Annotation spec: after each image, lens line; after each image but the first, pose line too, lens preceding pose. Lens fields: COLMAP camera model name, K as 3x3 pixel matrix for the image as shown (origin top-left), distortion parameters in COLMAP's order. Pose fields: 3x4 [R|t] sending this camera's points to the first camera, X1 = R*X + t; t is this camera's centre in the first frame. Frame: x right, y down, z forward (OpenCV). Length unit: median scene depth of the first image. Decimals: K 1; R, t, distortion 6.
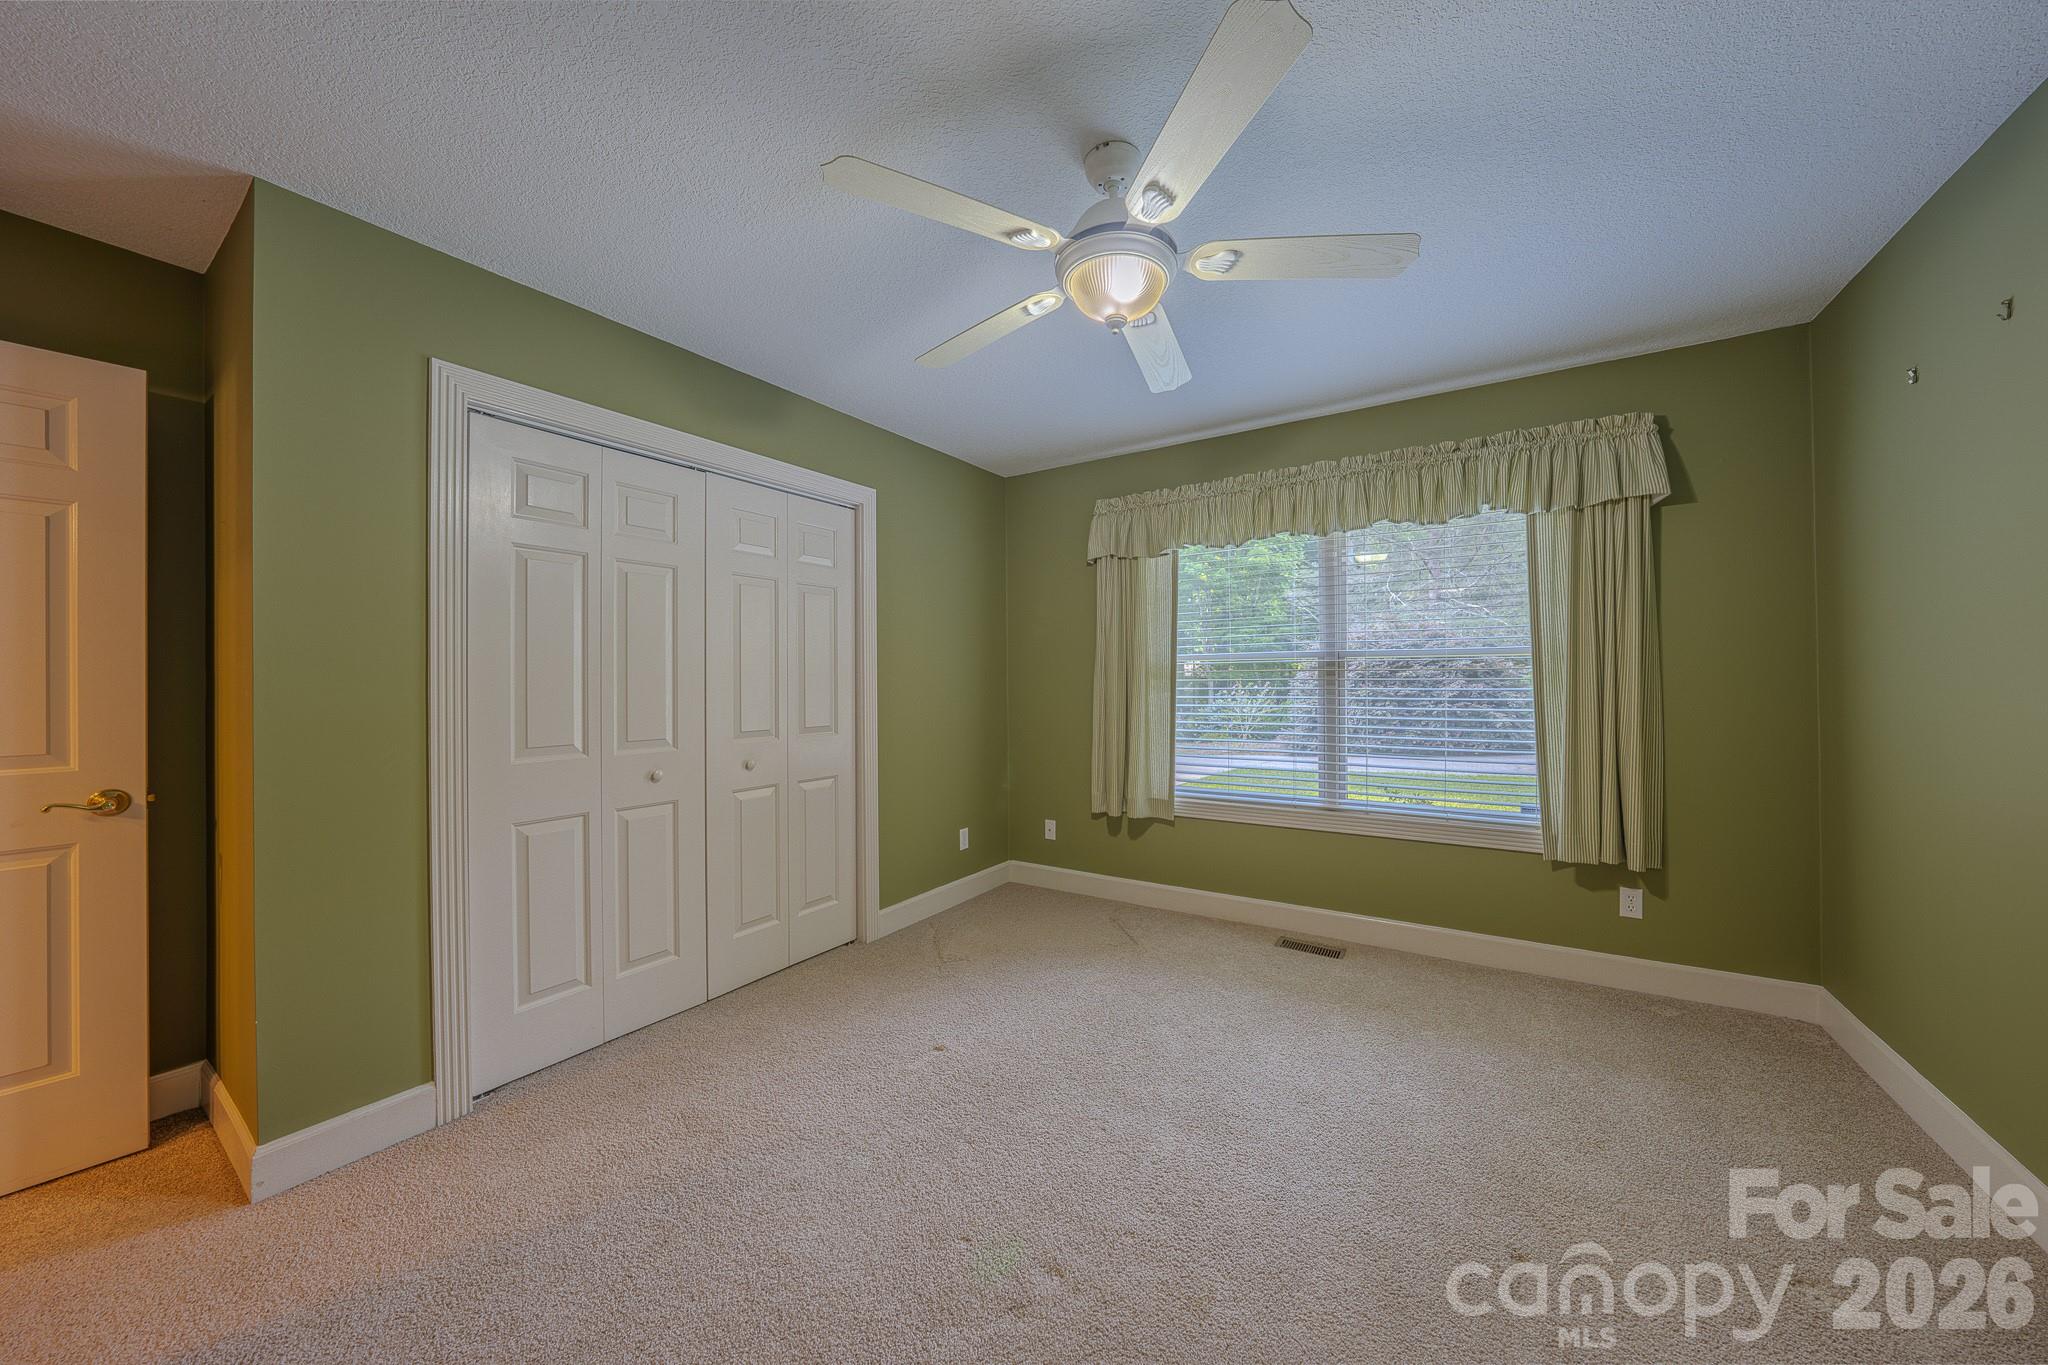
lens RADIAL K [[710.0, 0, 1038.5], [0, 710.0, 680.1], [0, 0, 1]] dist [0.000903, 0.000231]
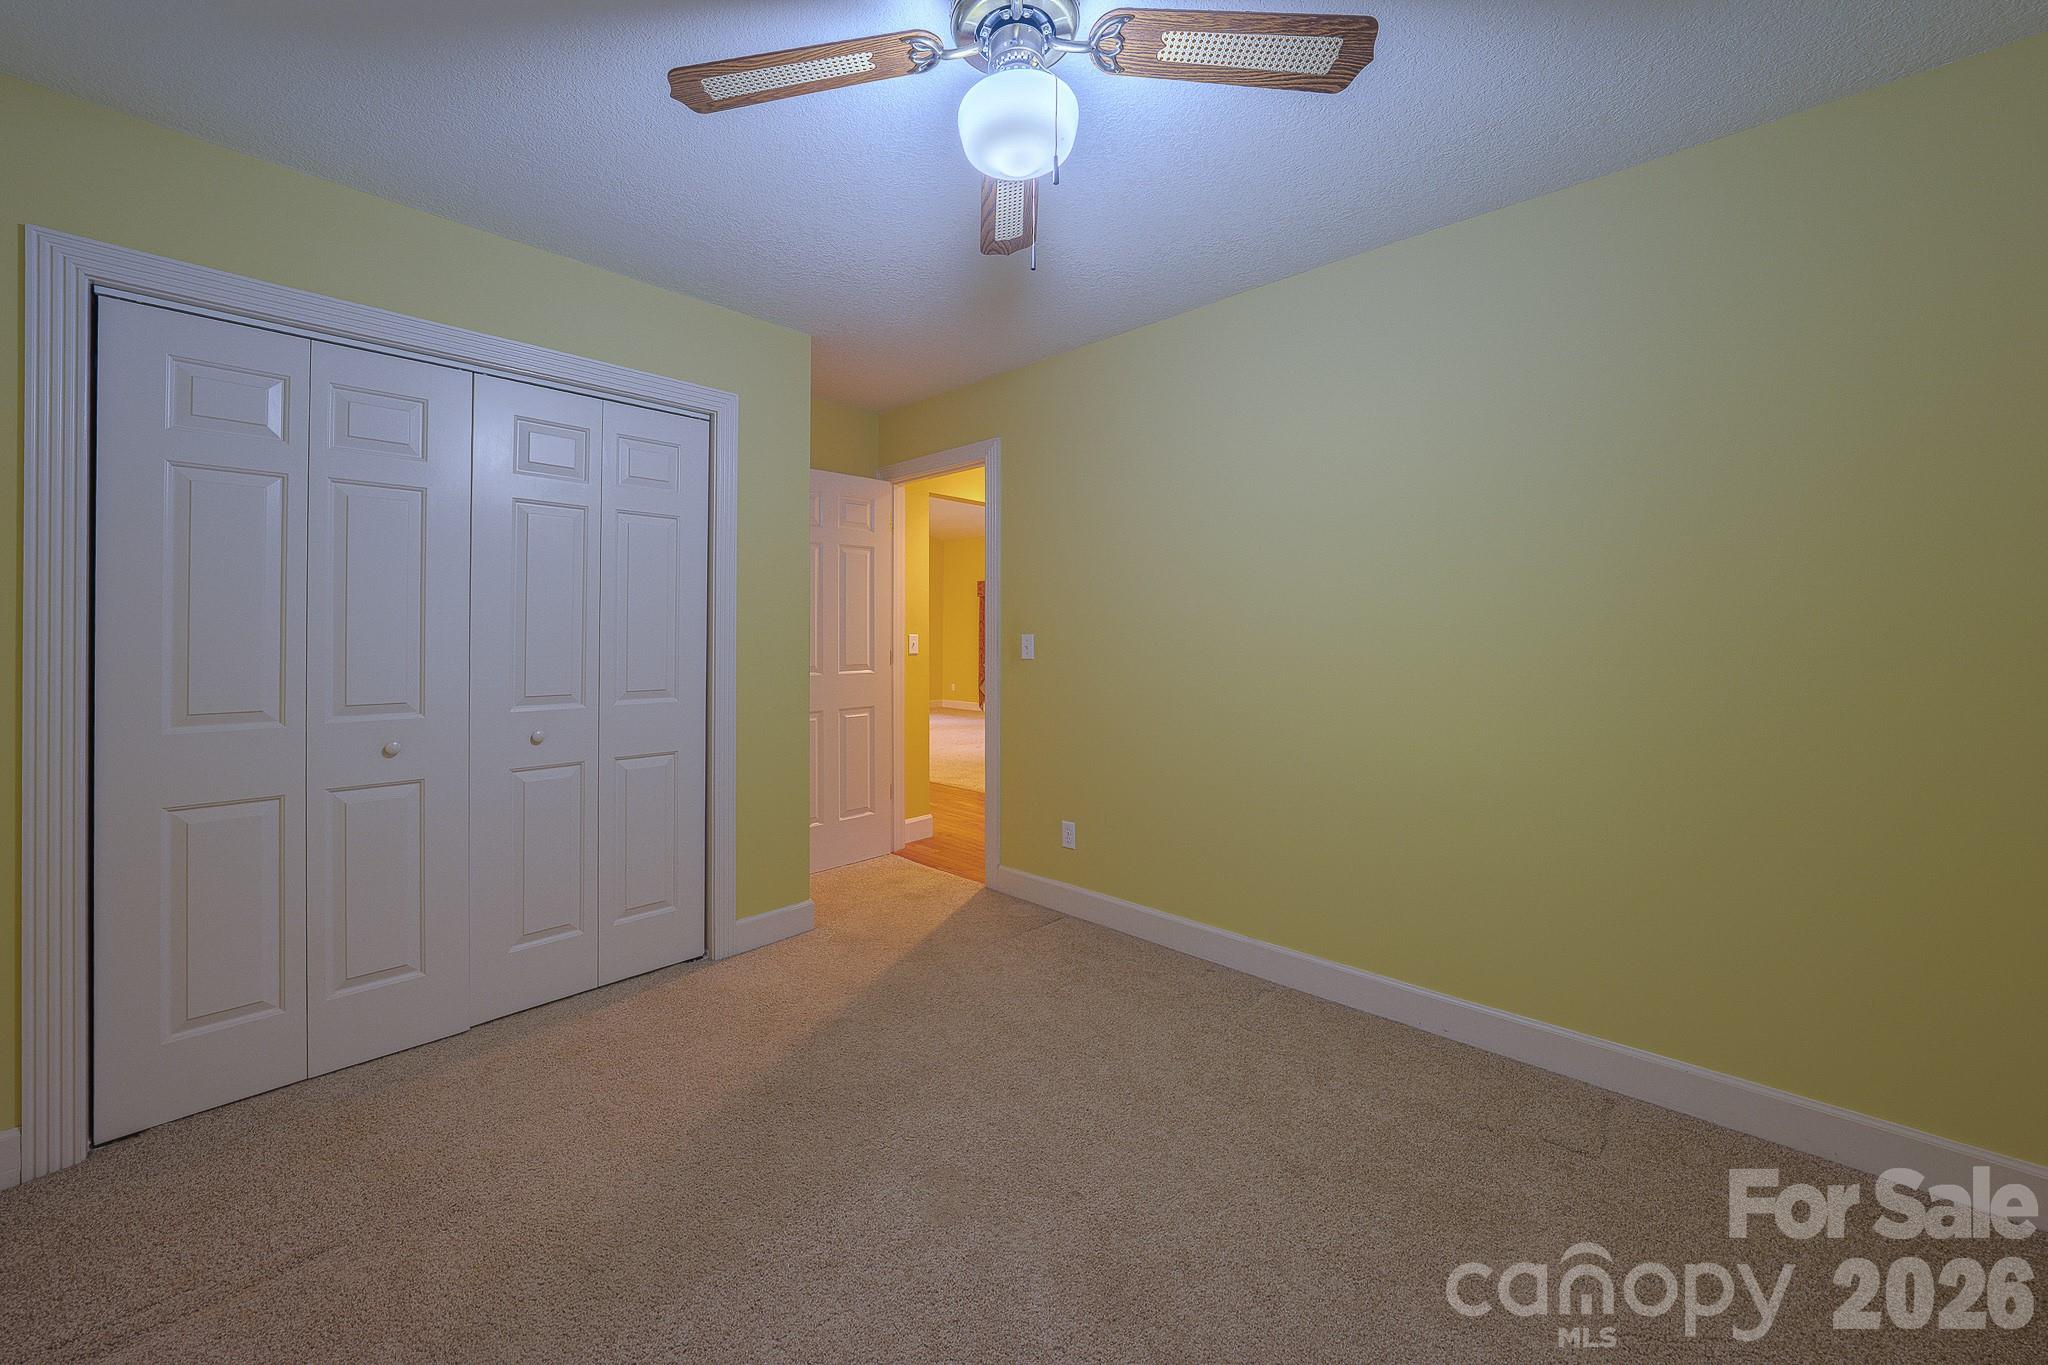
lens RADIAL K [[620.0, 0, 1020.6], [0, 620.0, 640.9], [0, 0, 1]] dist [-0.000498, -0.000015]
pose [[0.961467, 0.012558, -0.274634, 0.301379], [-0.009290, 0.999870, 0.013196, -0.004084], [0.274764, -0.010136, 0.961458, 0.462987]]
